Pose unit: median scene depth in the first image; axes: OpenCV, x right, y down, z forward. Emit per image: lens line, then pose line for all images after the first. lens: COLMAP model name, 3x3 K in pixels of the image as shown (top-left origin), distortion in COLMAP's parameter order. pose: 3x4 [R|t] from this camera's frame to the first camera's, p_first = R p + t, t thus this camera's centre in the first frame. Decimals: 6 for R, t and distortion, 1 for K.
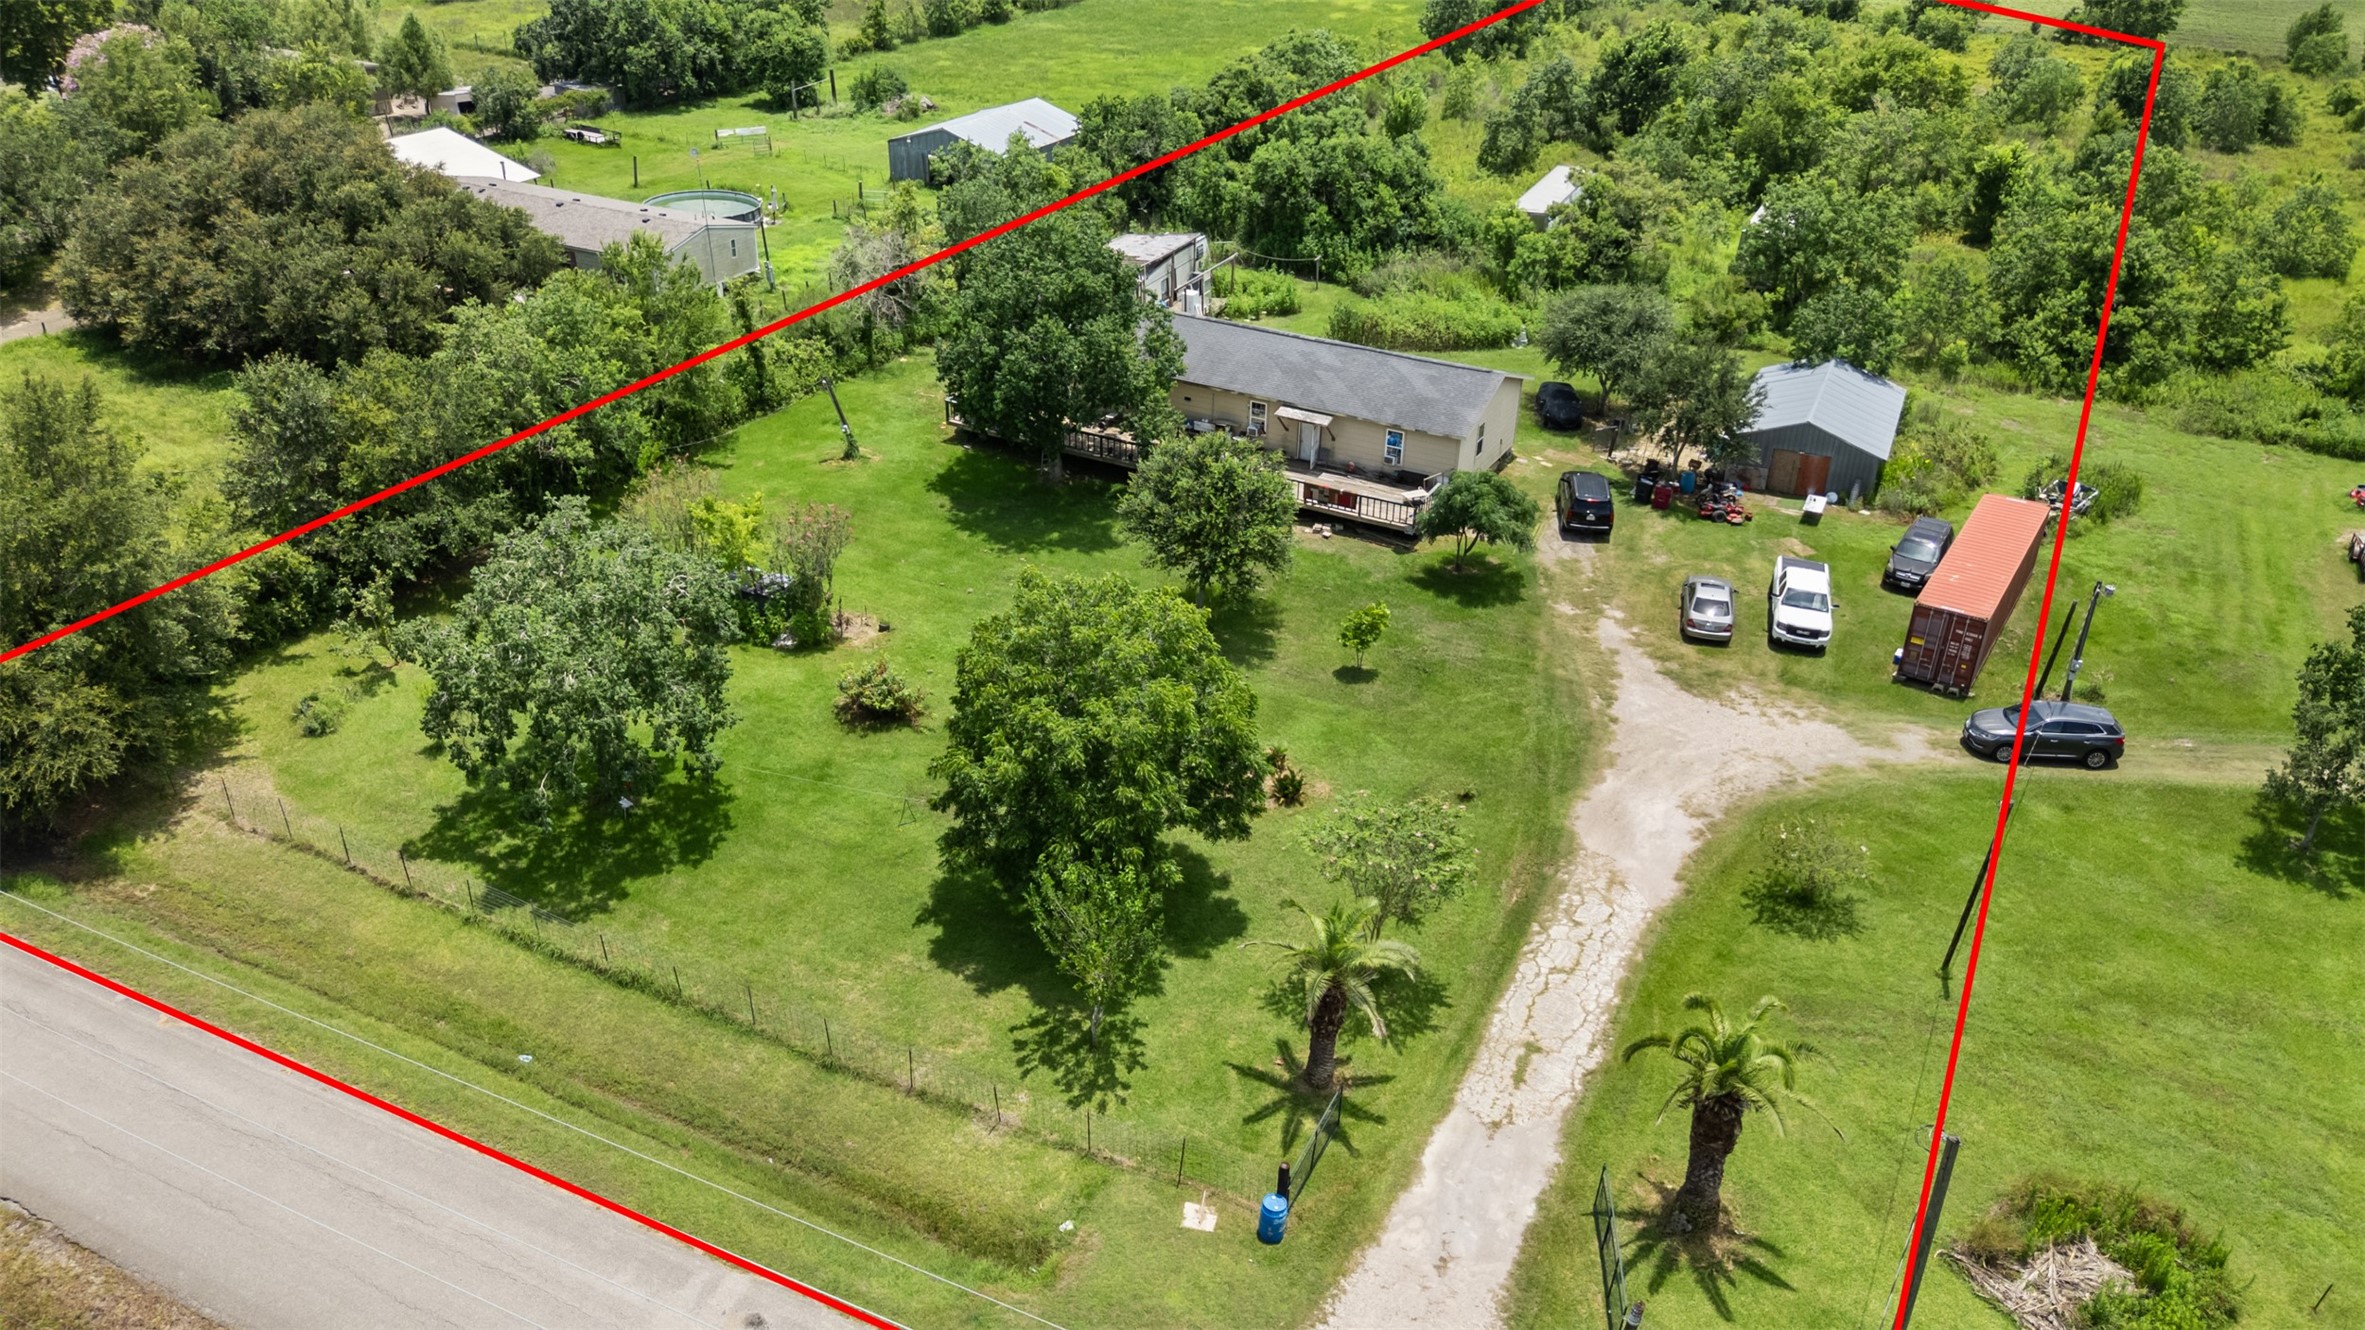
lens RADIAL K [[1742.5, 0, 1190.6], [0, 1742.5, 667.4], [0, 0, 1]] dist [0.068754, -0.061467]
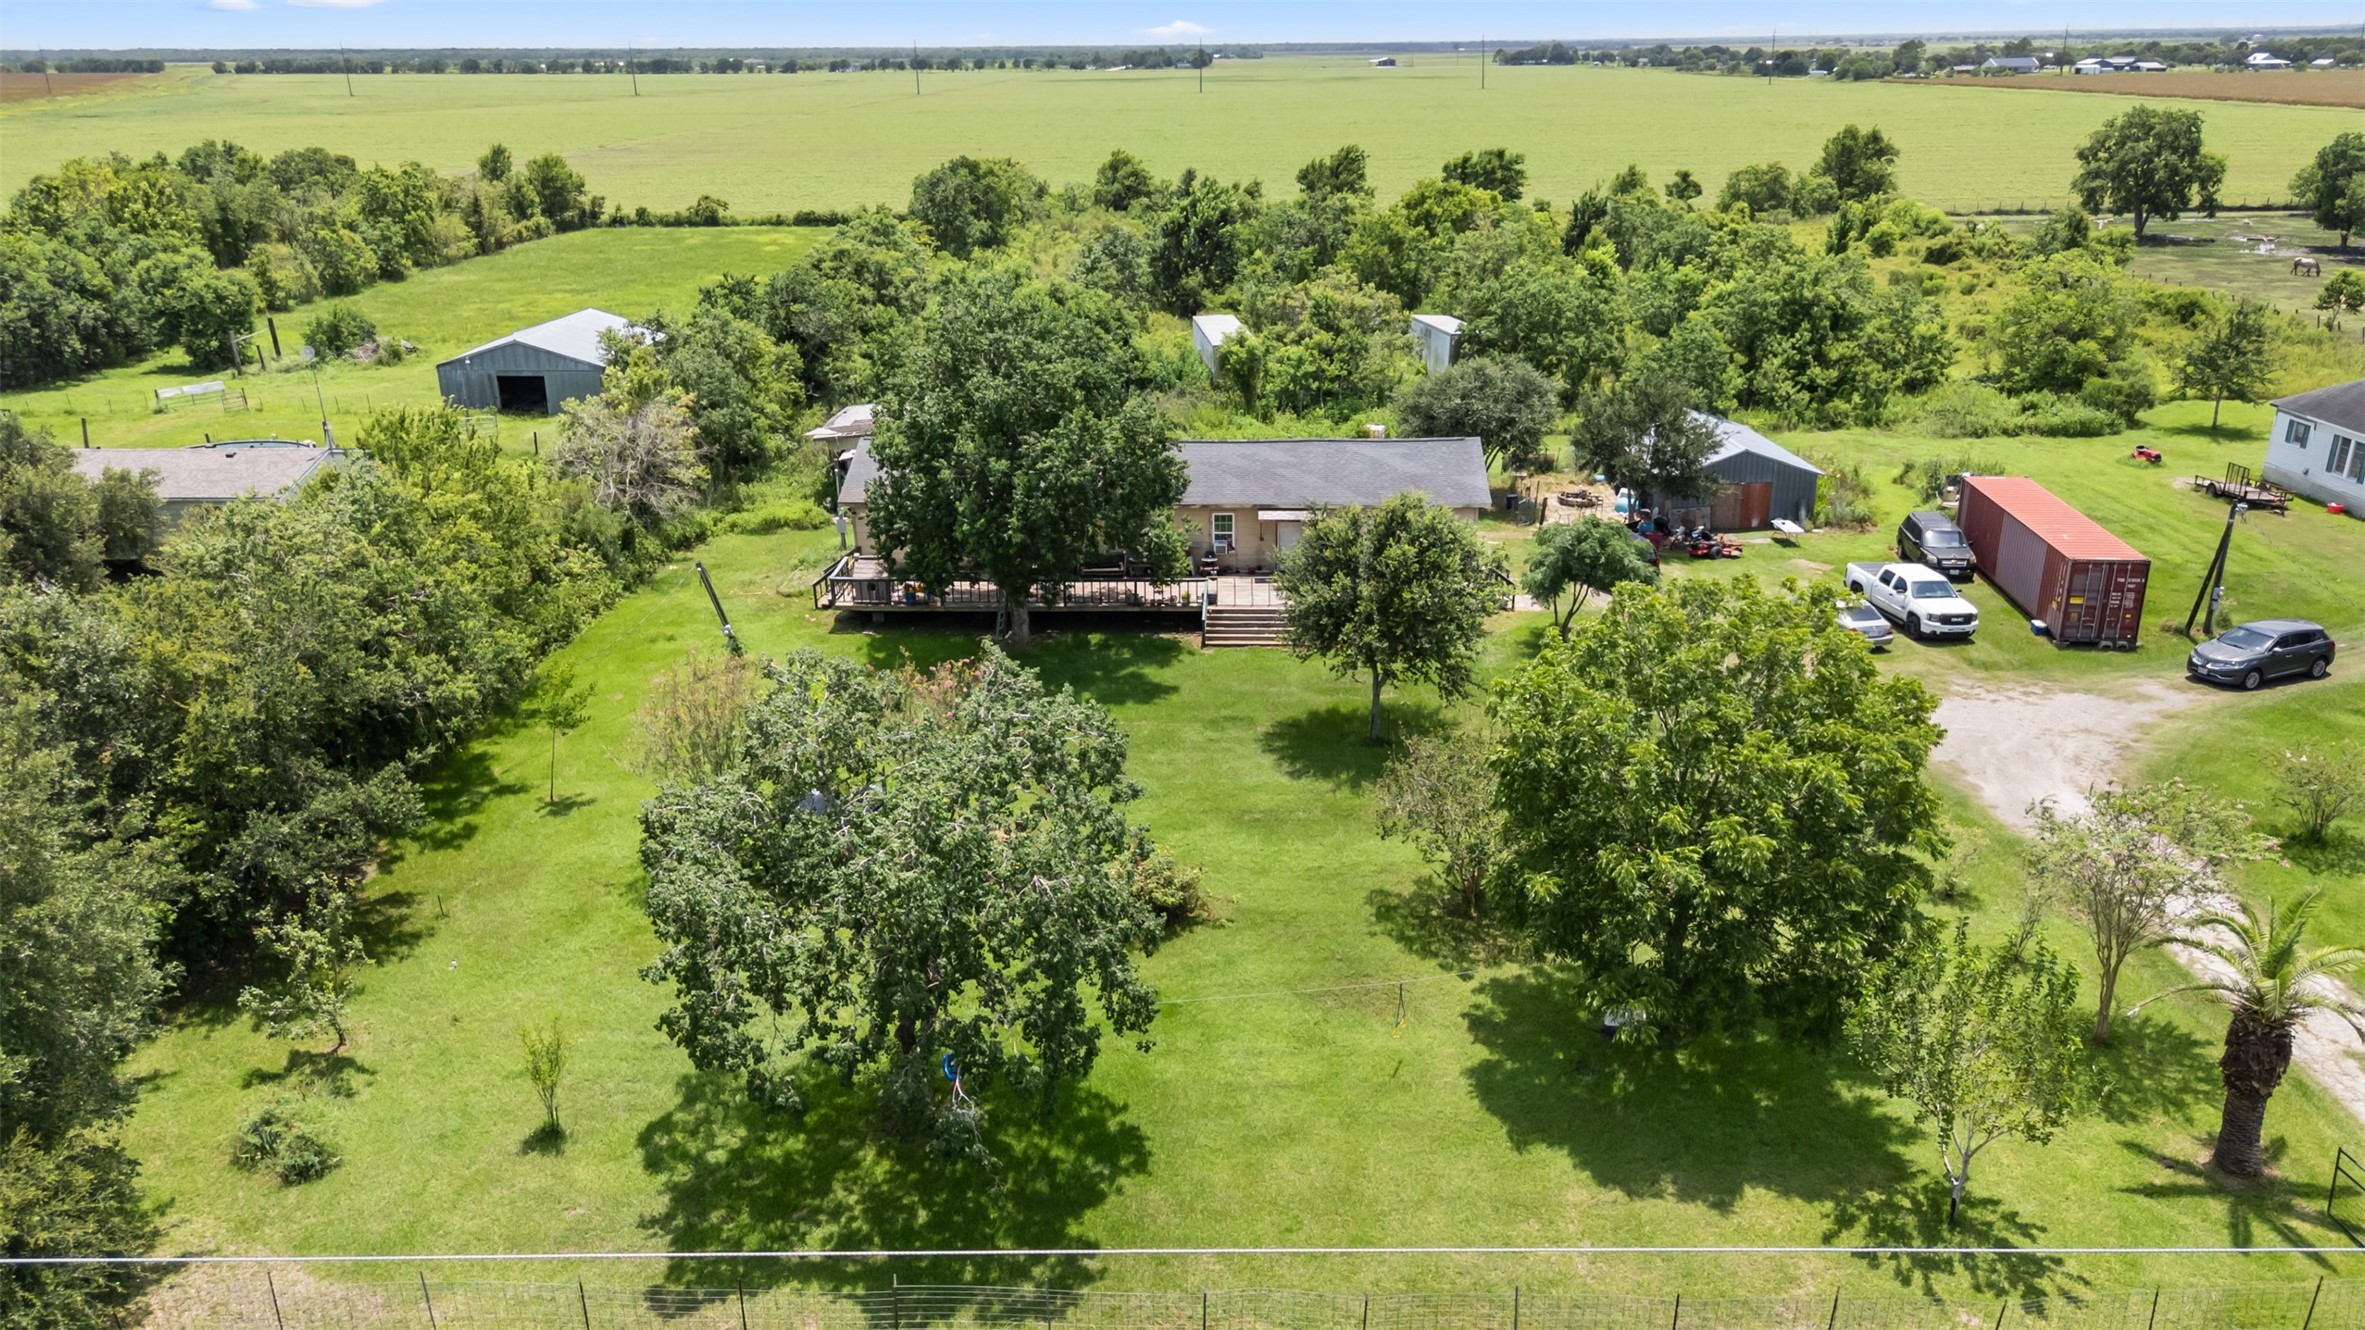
lens RADIAL K [[1742.5, 0, 1190.6], [0, 1742.5, 667.4], [0, 0, 1]] dist [0.068754, -0.061467]
pose [[0.900782, -0.178162, 0.396043, -0.314220], [0.238776, 0.964938, -0.109003, 0.007288], [-0.362736, 0.192753, 0.911739, 0.249578]]
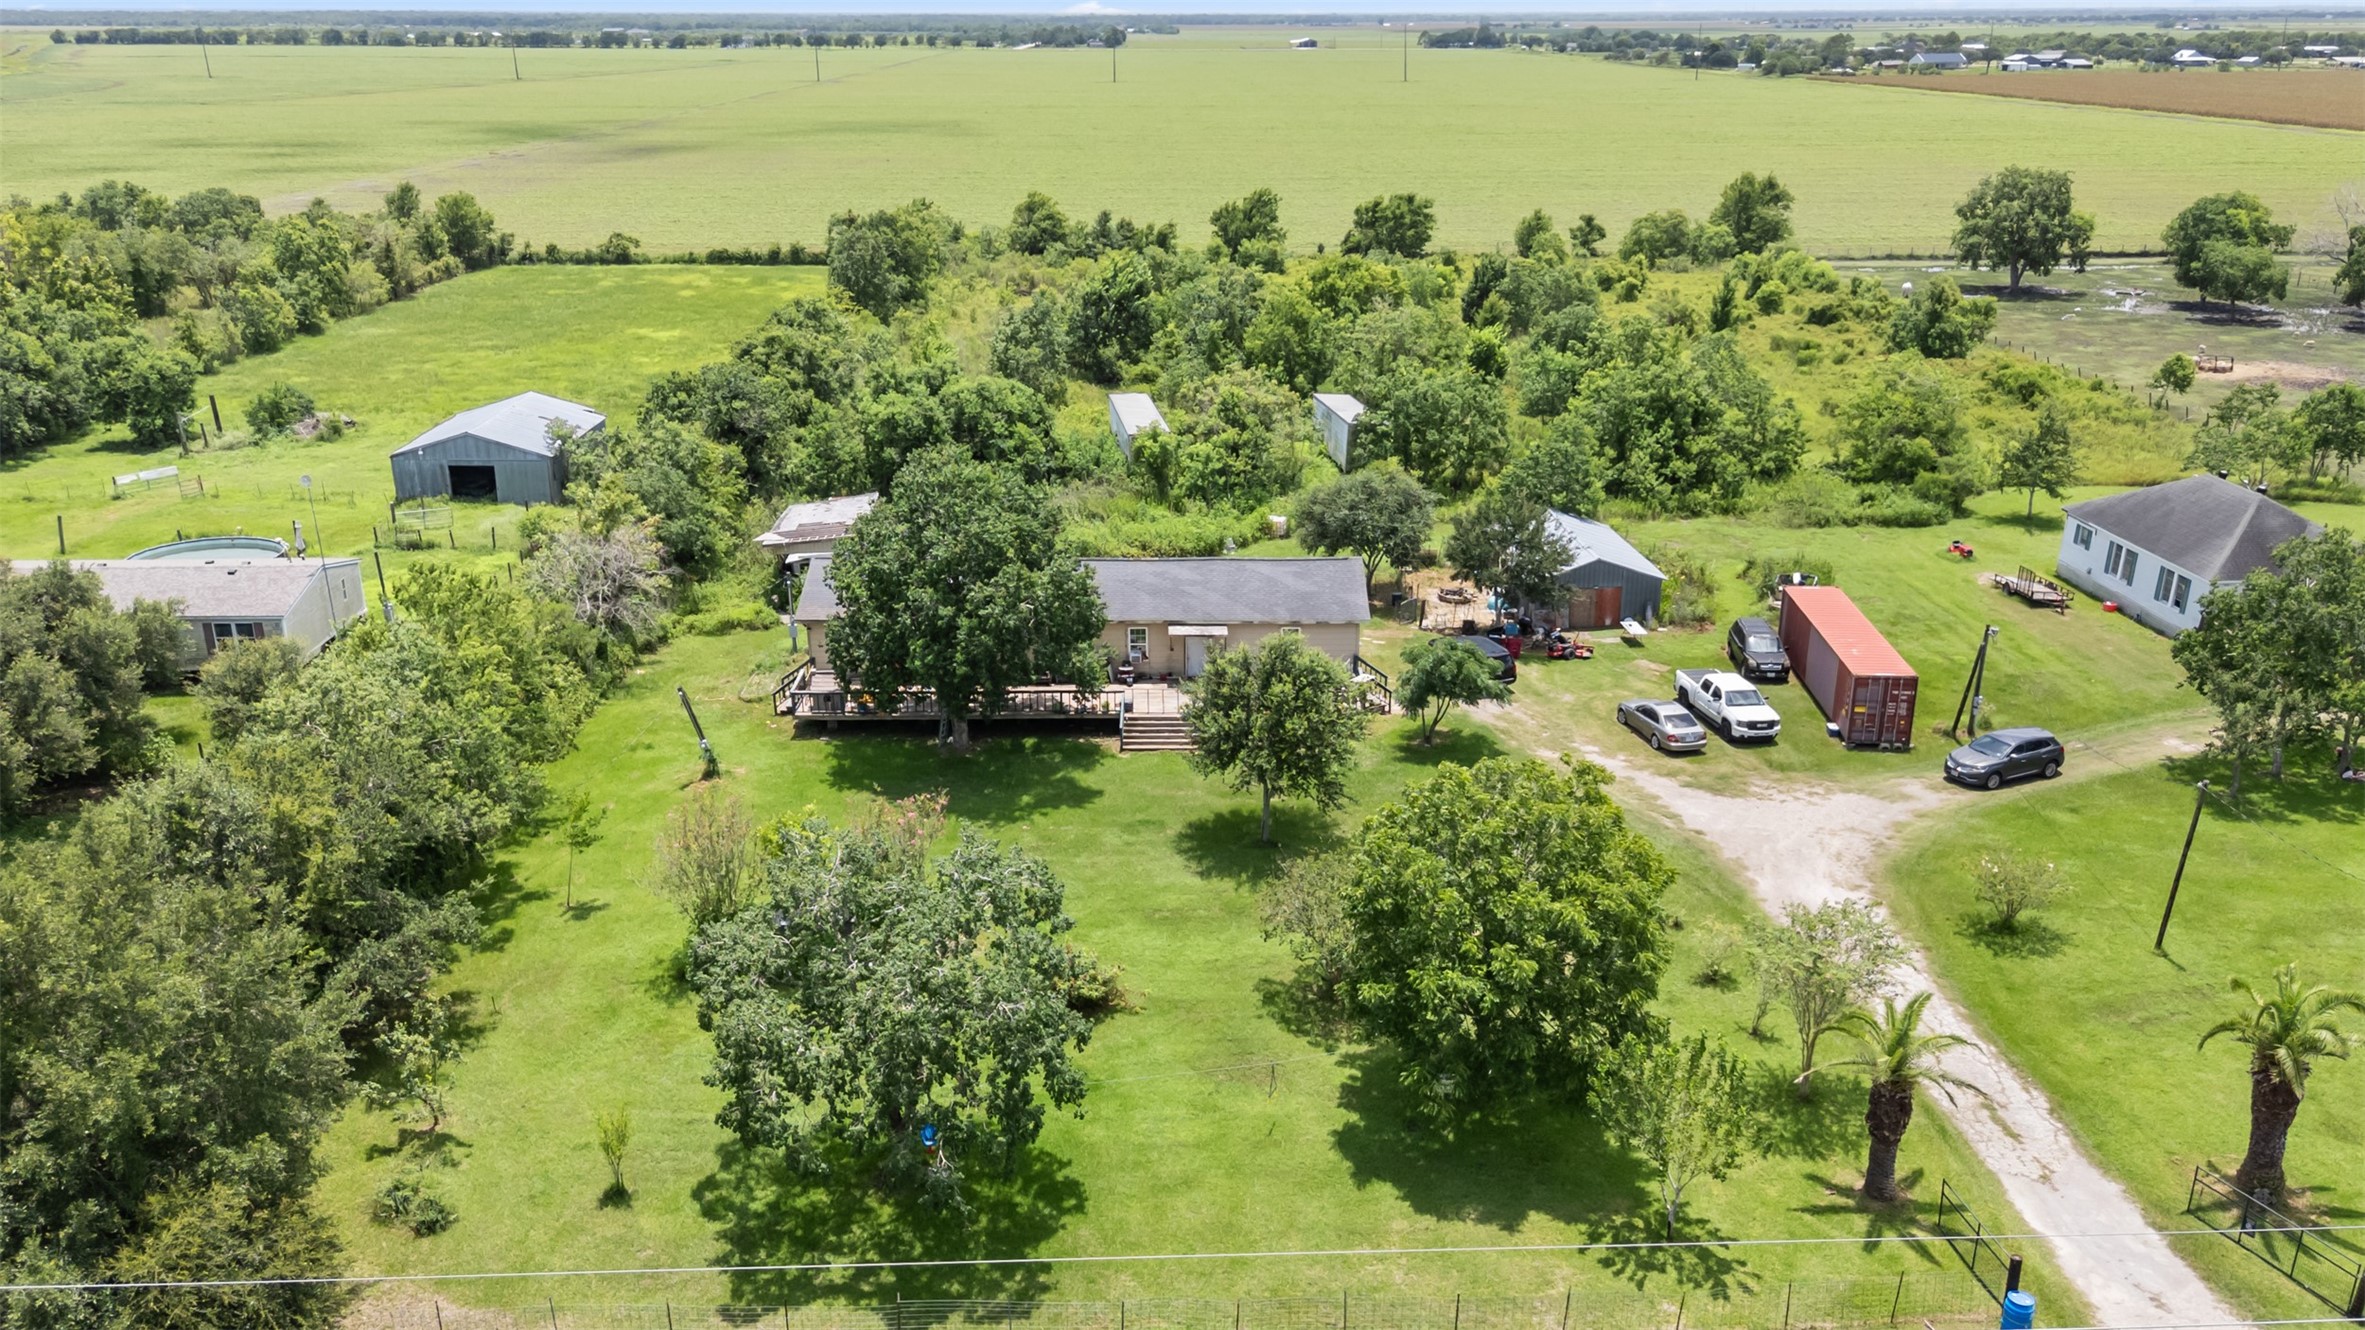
lens RADIAL K [[1832.9, 0, 1193.5], [0, 1832.9, 675.3], [0, 0, 1]] dist [0.076259, -0.078093]
pose [[0.880337, -0.184549, 0.436977, -0.369710], [0.249288, 0.963739, -0.095200, -0.023283], [-0.403563, 0.192741, 0.894420, 0.093044]]
